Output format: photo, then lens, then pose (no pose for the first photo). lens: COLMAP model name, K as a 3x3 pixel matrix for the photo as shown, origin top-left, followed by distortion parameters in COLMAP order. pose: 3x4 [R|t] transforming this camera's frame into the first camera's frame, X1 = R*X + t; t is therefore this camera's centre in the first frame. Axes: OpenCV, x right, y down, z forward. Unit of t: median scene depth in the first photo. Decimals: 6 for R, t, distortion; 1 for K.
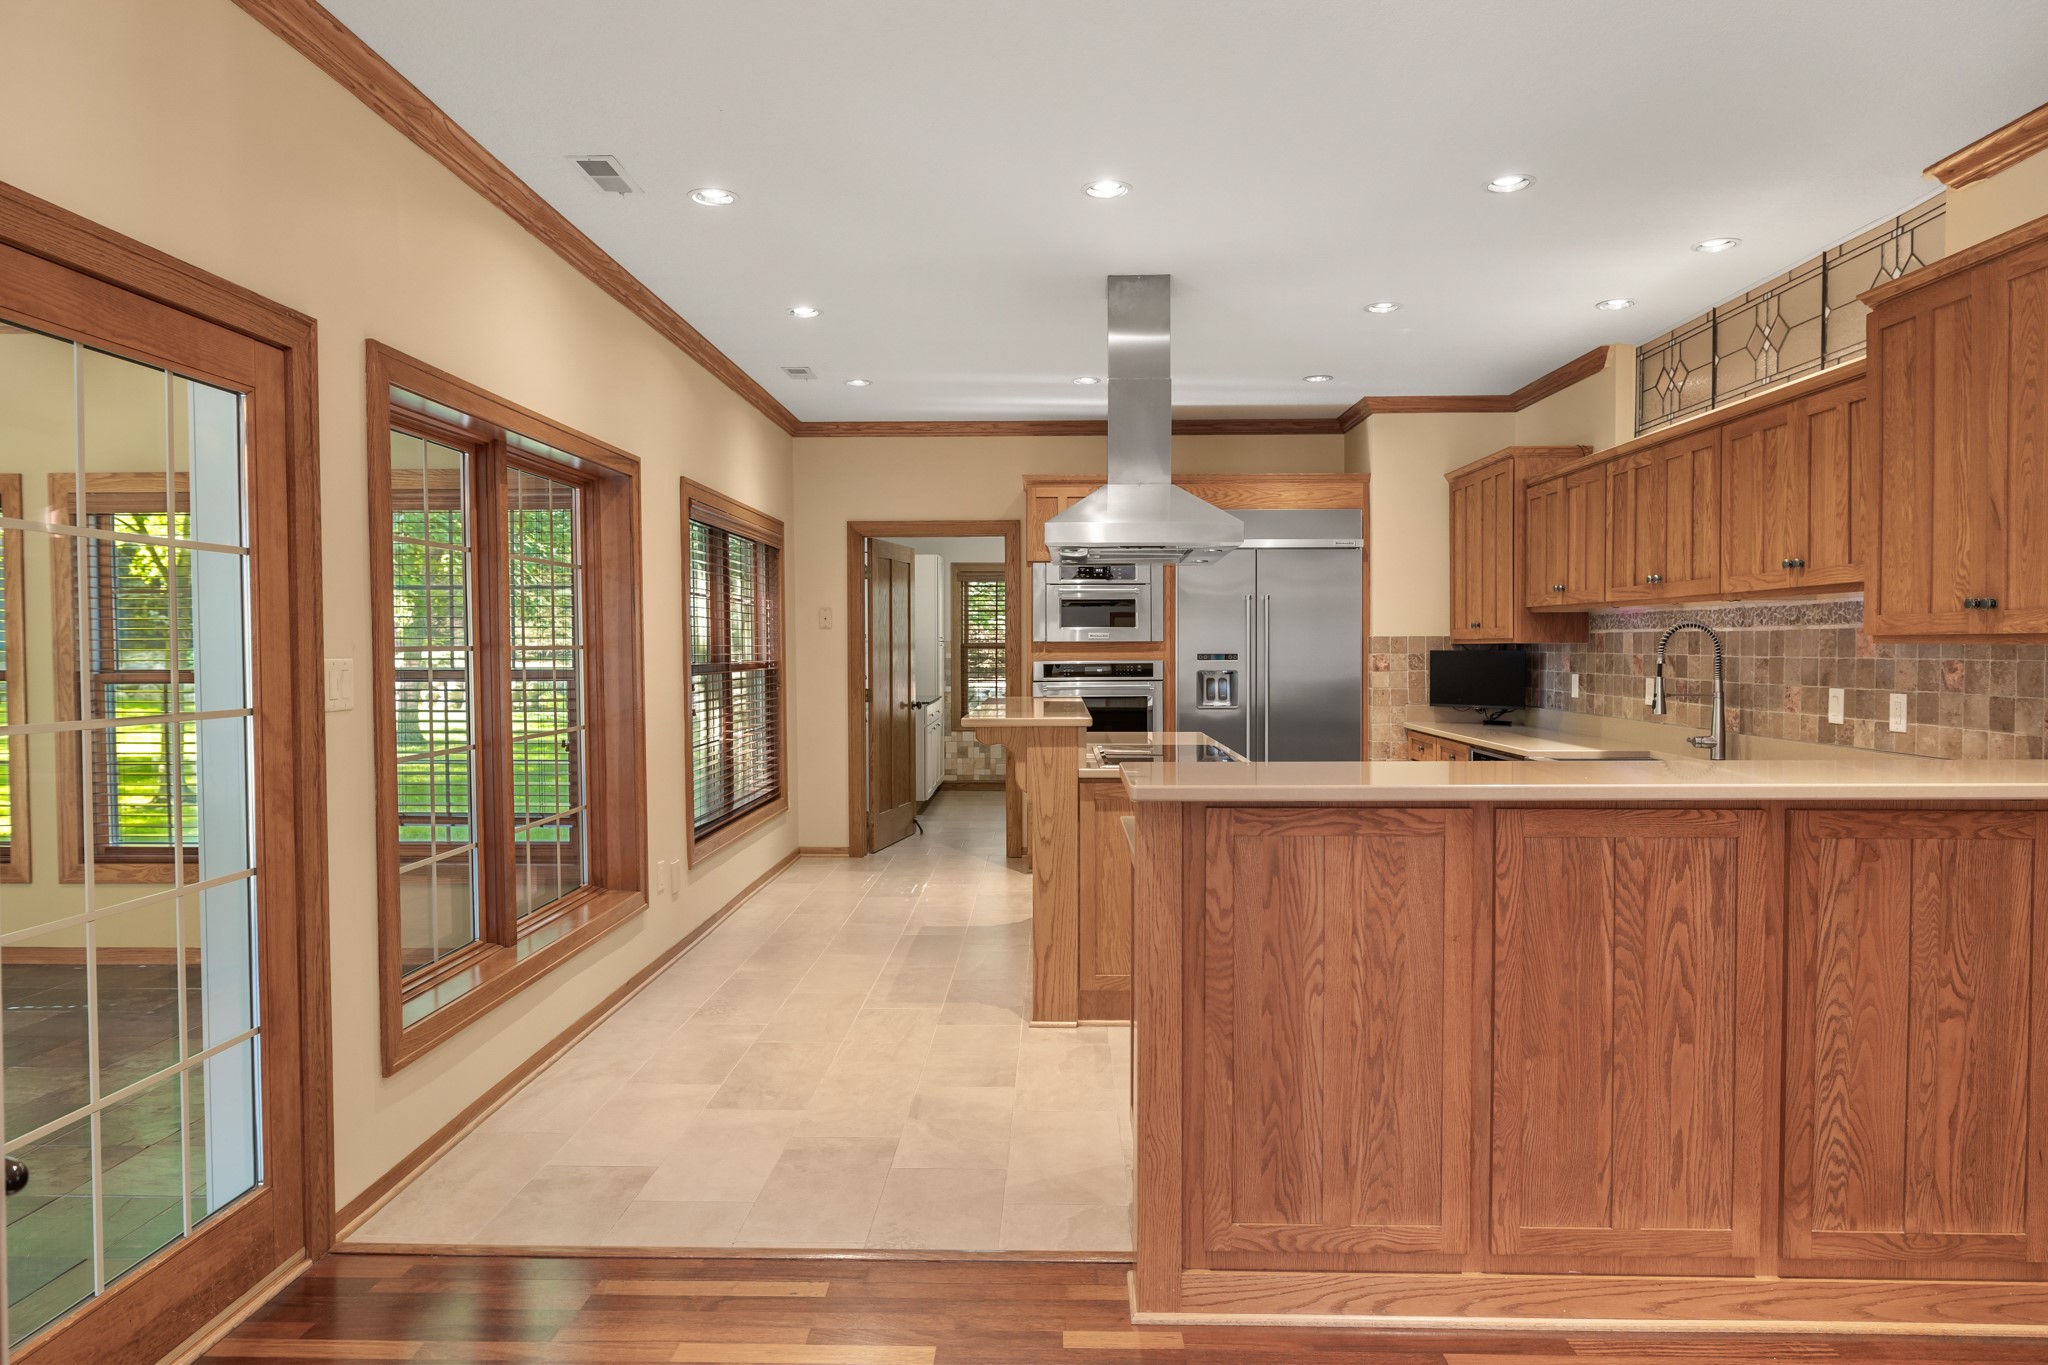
lens RADIAL K [[1257.1, 0, 1027.5], [0, 1257.1, 678.4], [0, 0, 1]] dist [-0.003763, -0.001665]
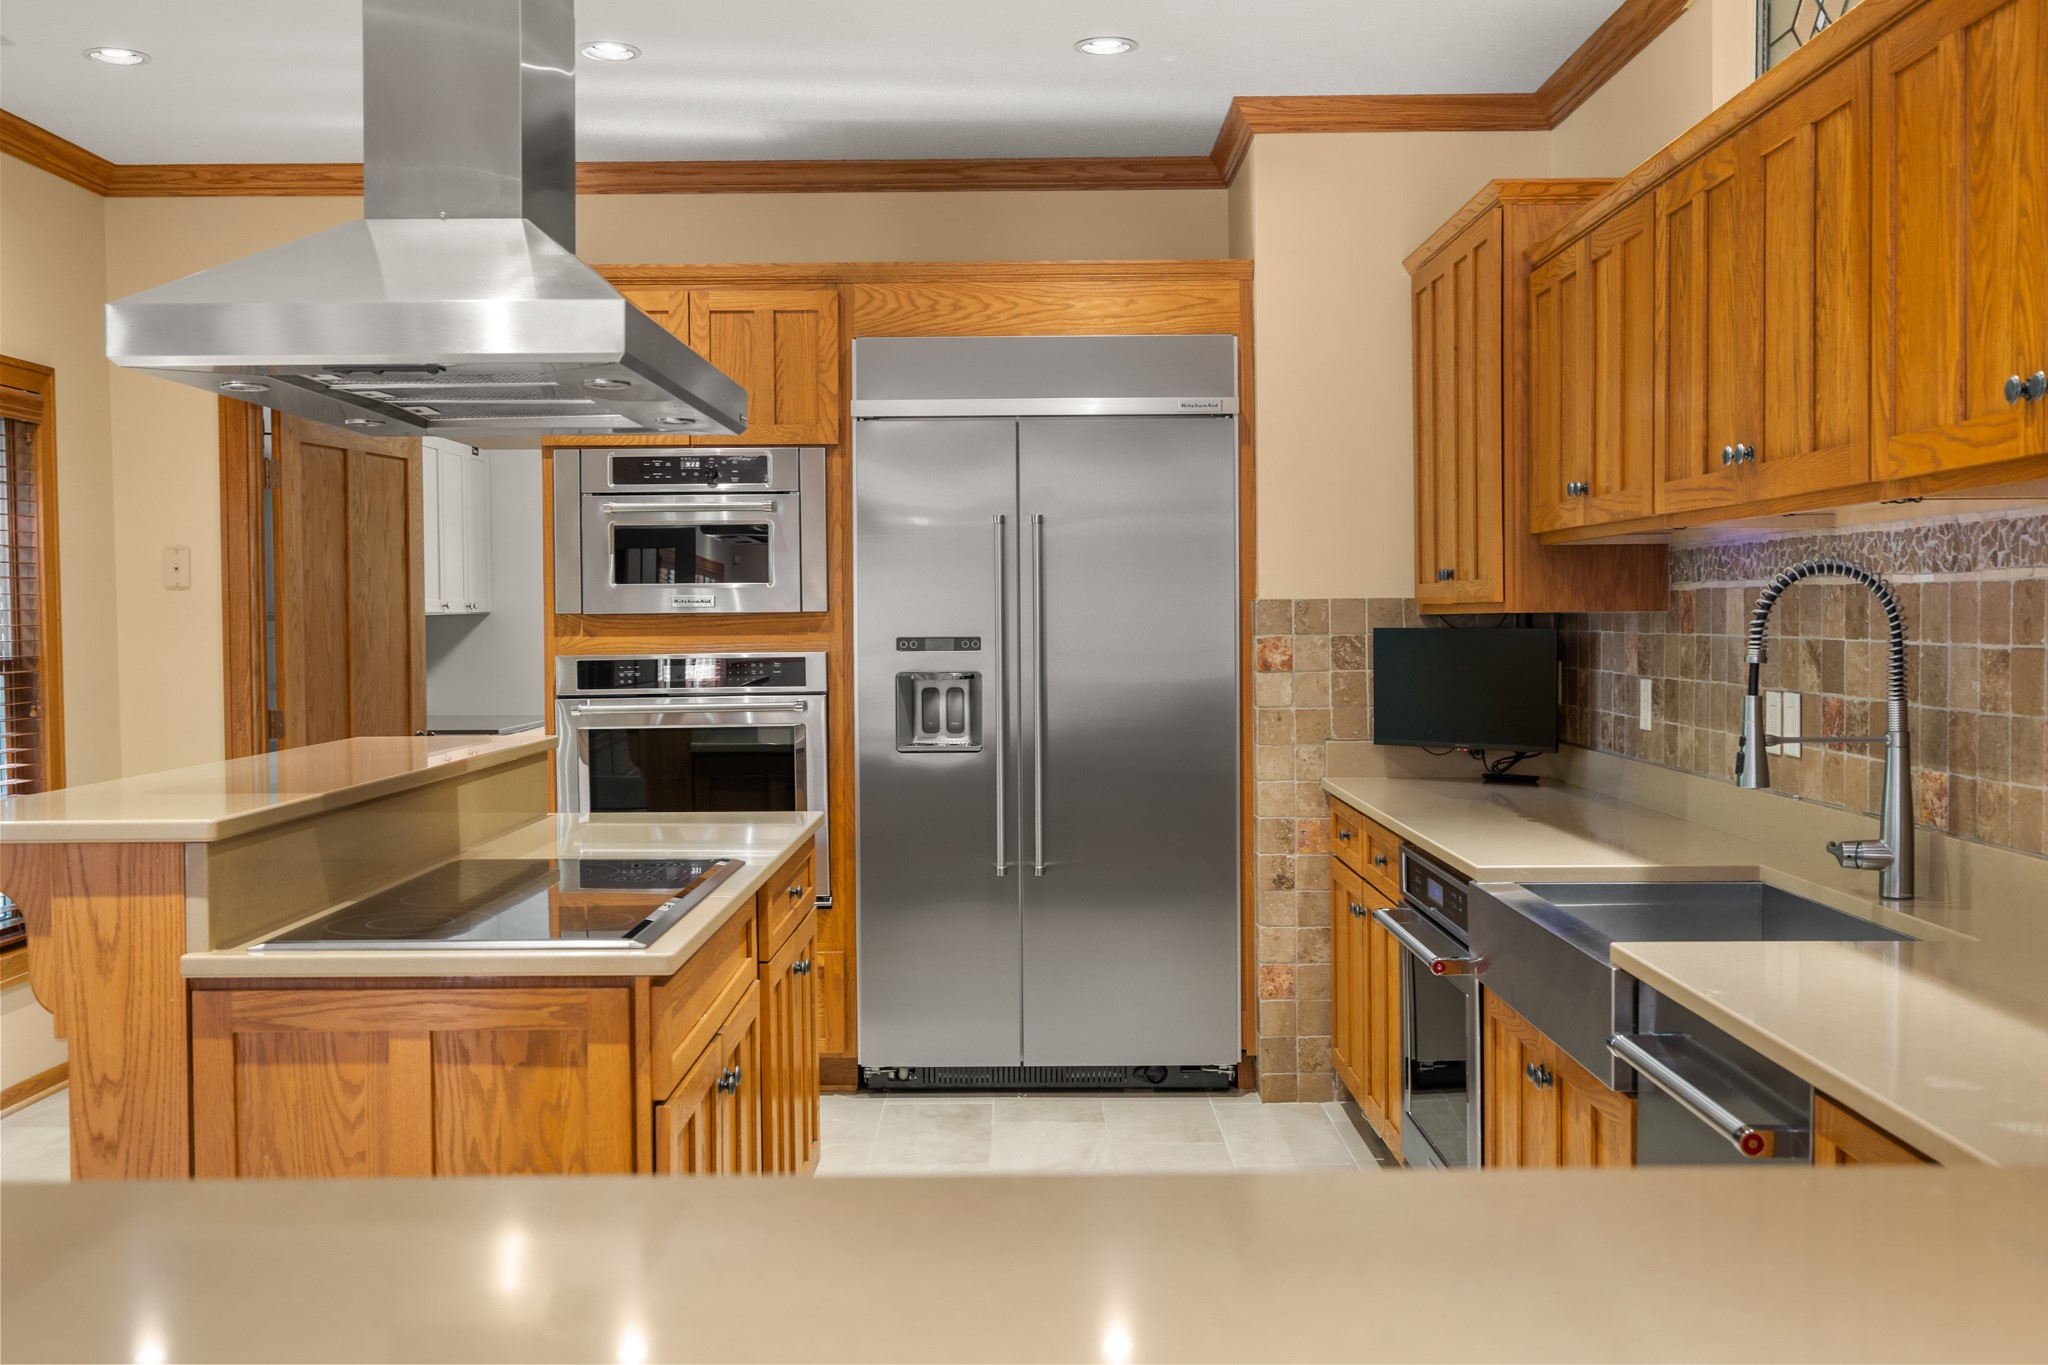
lens RADIAL K [[1994.2, 0, 1021.8], [0, 1994.2, 679.0], [0, 0, 1]] dist [-0.005827, 0.000000]
pose [[0.999800, -0.005717, 0.019162, 0.189926], [0.005618, 0.999970, 0.005243, -0.008409], [-0.019191, -0.005135, 0.999803, 0.268879]]
